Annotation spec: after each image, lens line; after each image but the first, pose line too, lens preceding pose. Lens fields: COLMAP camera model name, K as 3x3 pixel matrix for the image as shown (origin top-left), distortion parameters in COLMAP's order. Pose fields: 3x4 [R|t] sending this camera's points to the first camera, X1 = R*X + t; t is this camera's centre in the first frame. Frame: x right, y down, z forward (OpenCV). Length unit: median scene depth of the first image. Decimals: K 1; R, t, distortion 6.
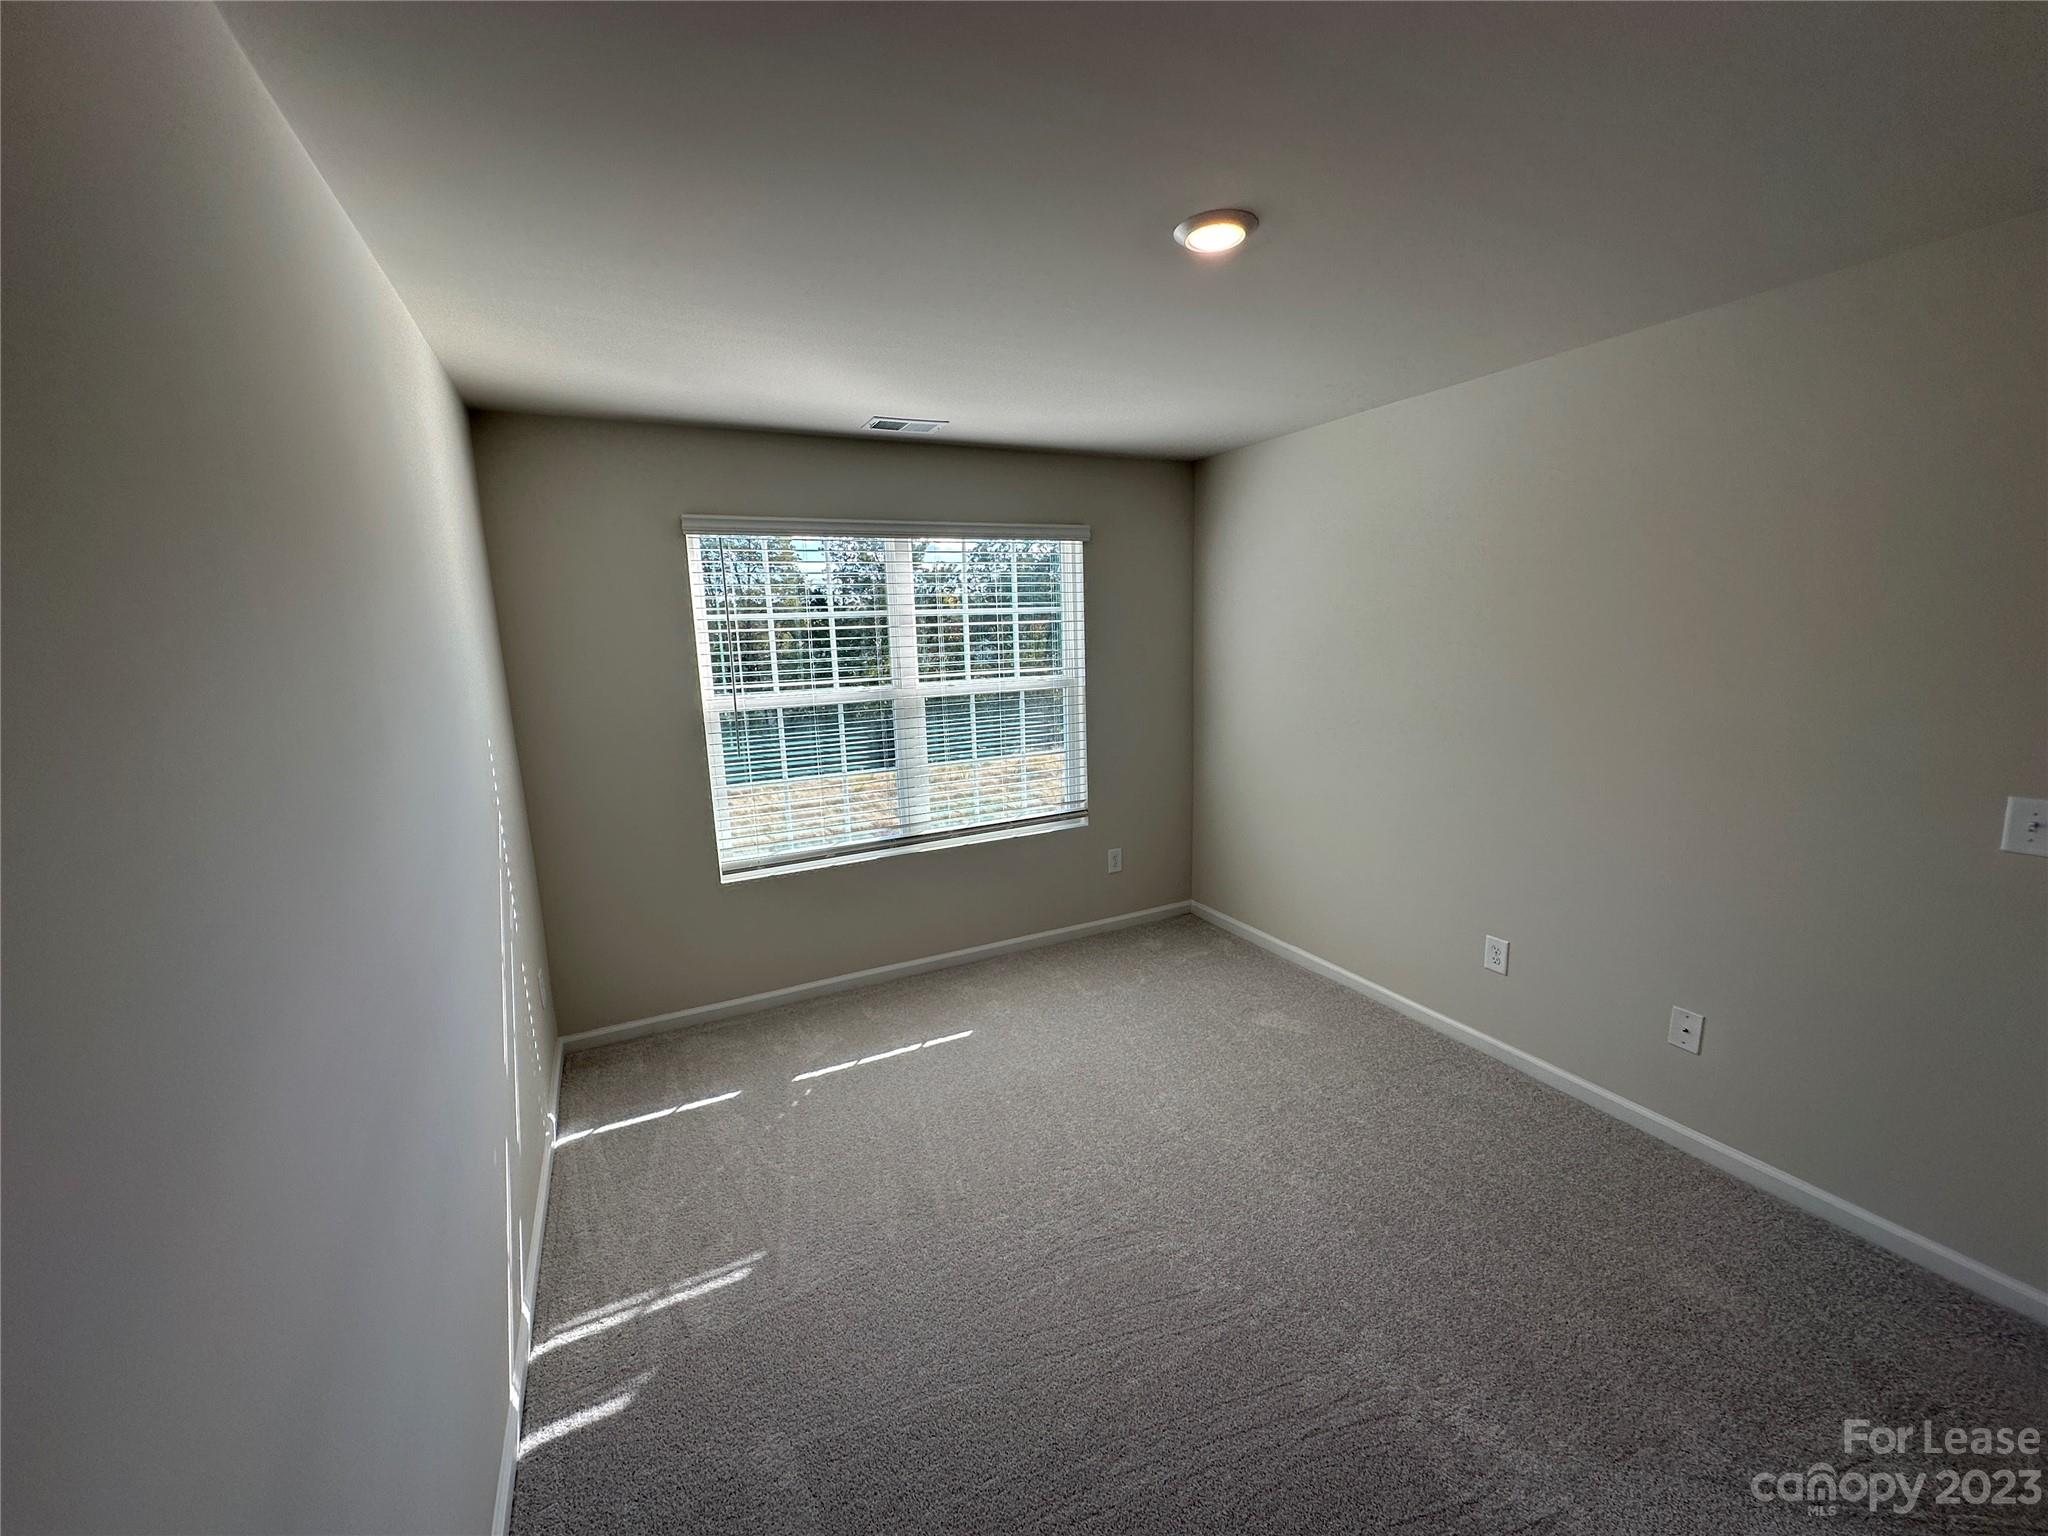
lens RADIAL K [[858.3, 0, 966.4], [0, 858.3, 773.3], [0, 0, 1]] dist [0.017776, 0.000112]
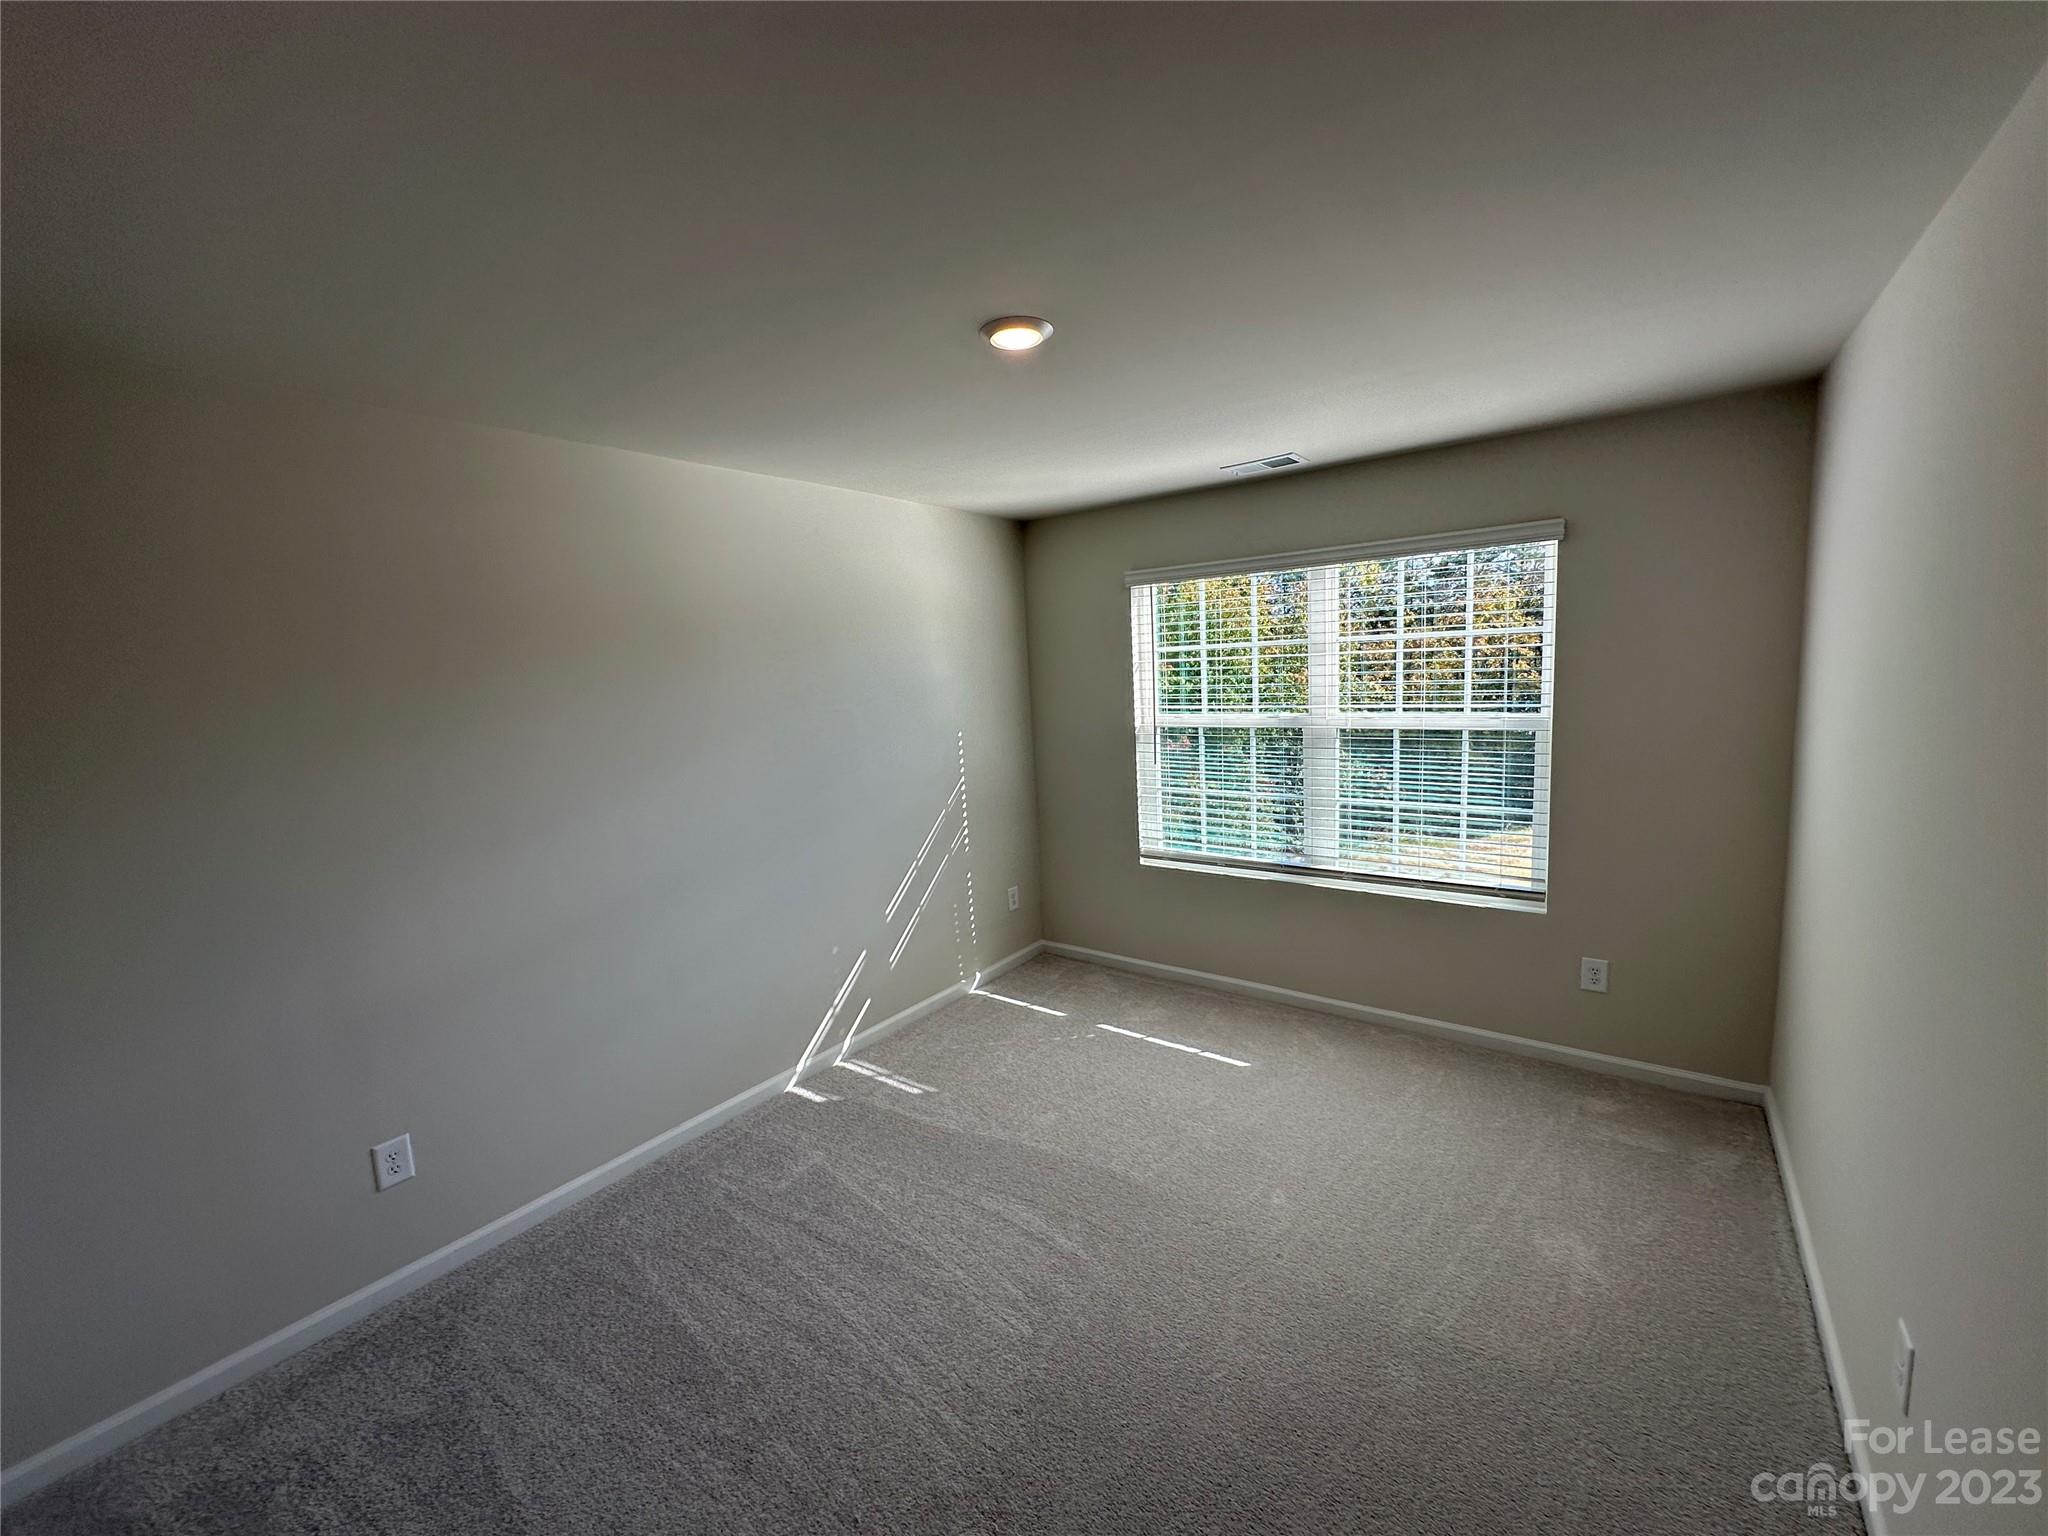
lens RADIAL K [[813.2, 0, 1022.2], [0, 813.2, 768.5], [0, 0, 1]] dist [-0.003460, -0.000388]
pose [[0.436824, 0.121979, -0.891239, 0.640191], [-0.122248, 0.989622, 0.075527, -0.072377], [0.891202, 0.075960, 0.447202, 0.299674]]
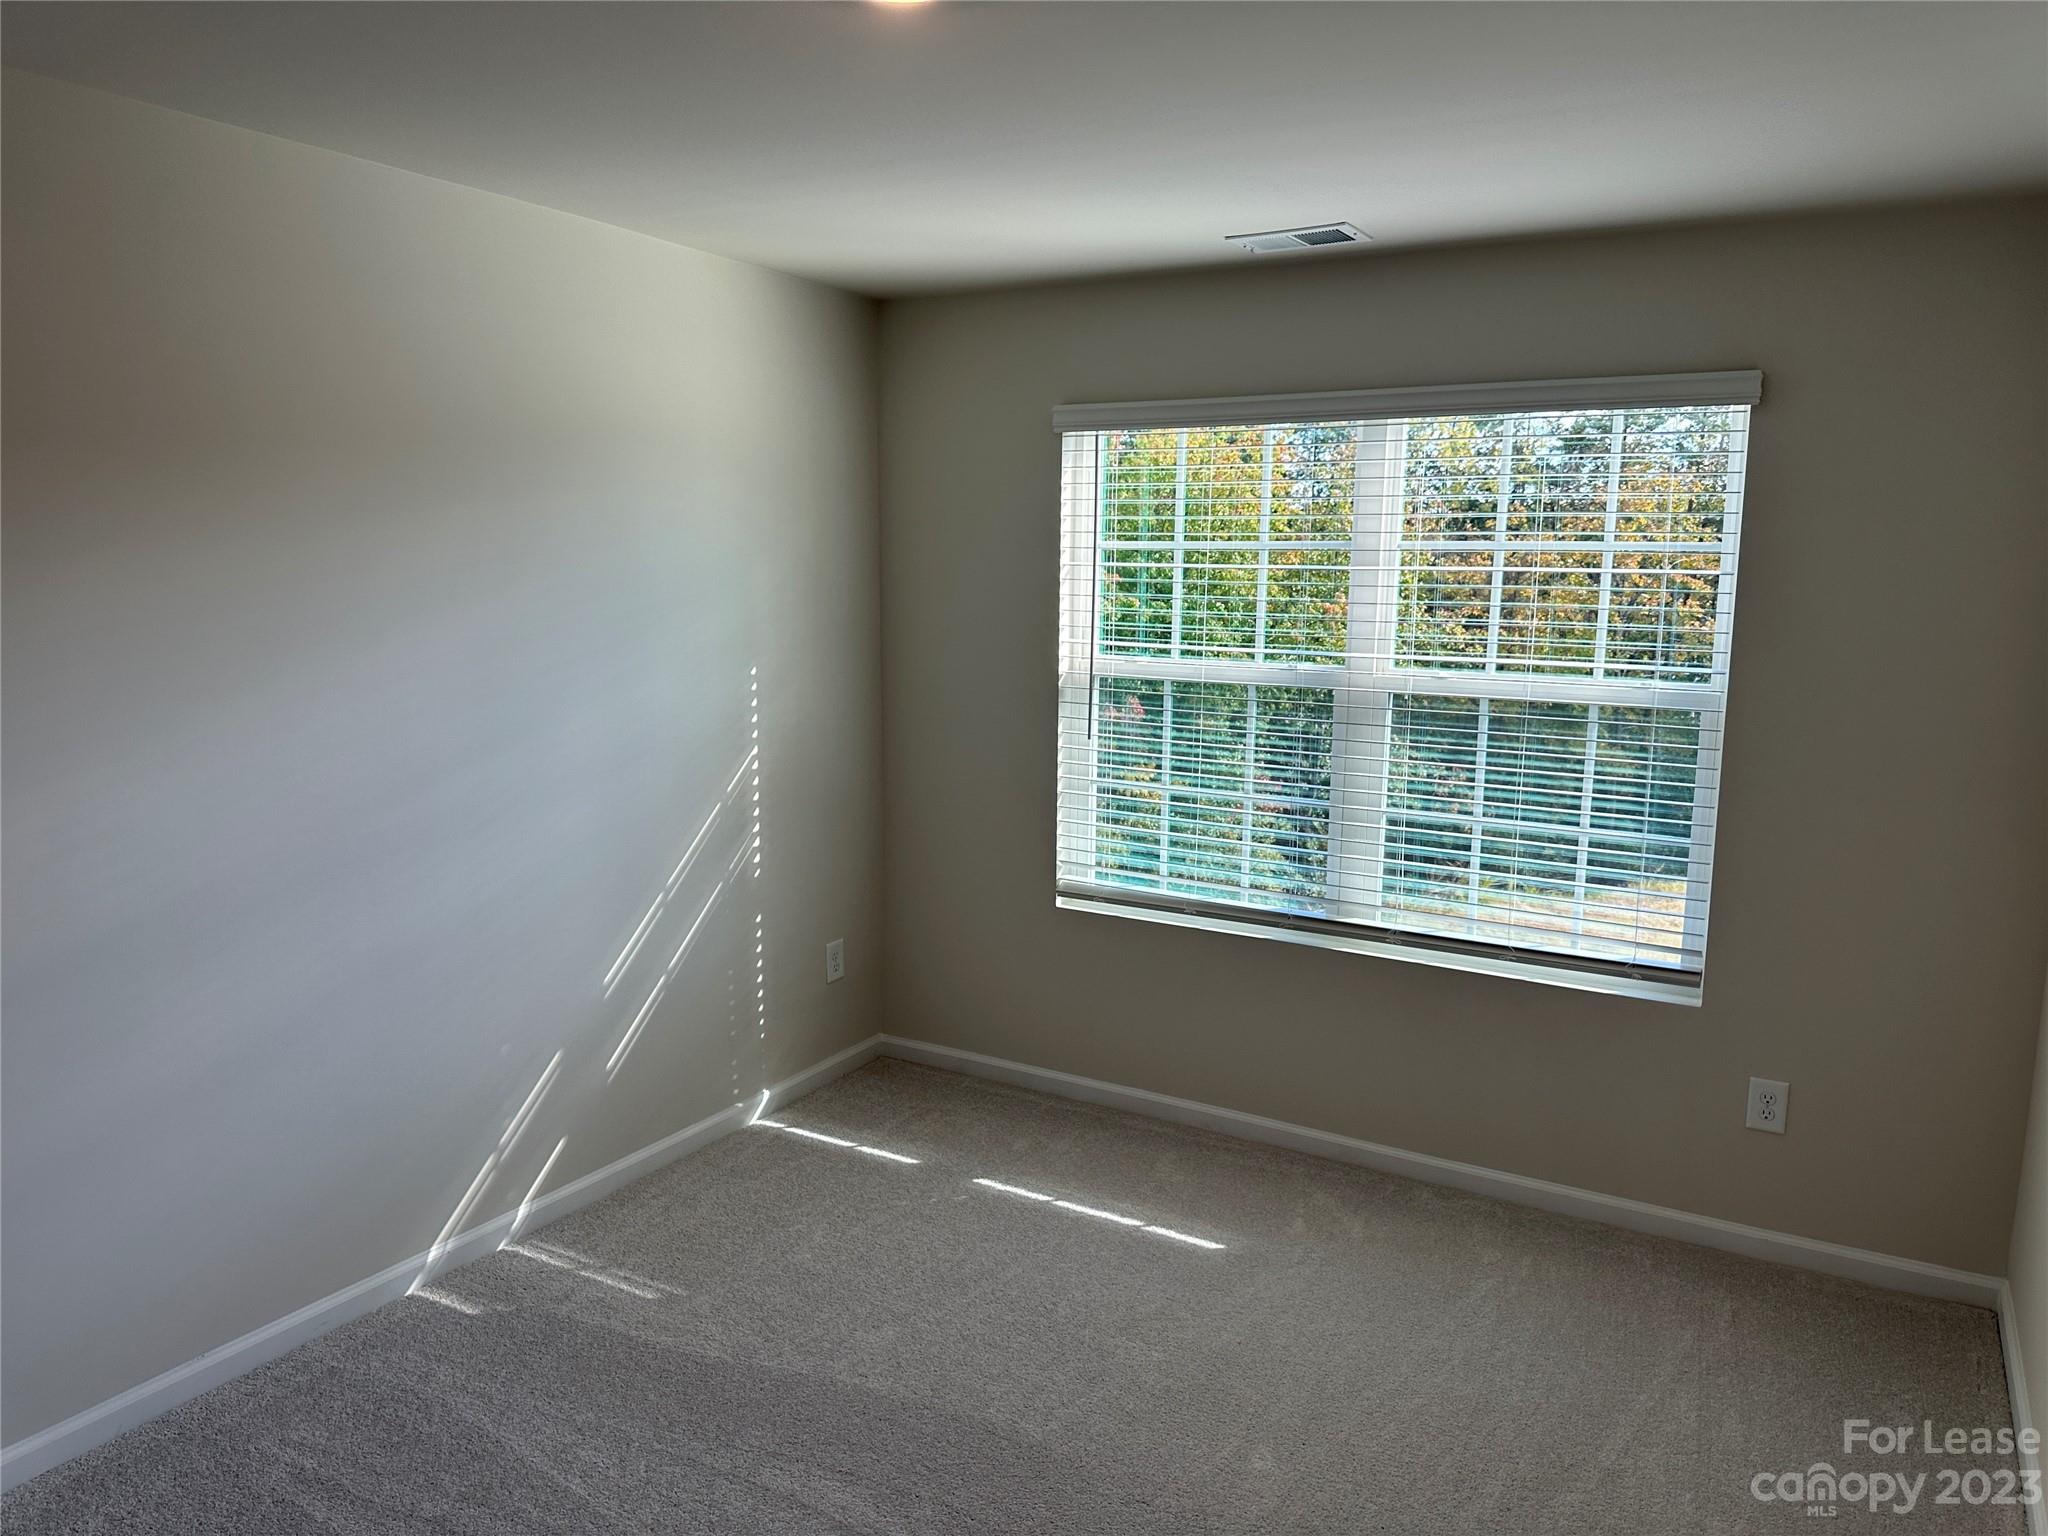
lens RADIAL K [[1422.1, 0, 1033.1], [0, 1422.1, 769.9], [0, 0, 1]] dist [0.162110, -0.343722]
pose [[0.540554, 0.159274, -0.826095, 0.658680], [-0.176304, 0.981559, 0.073883, -0.069230], [0.822629, 0.105706, 0.558666, 0.280944]]
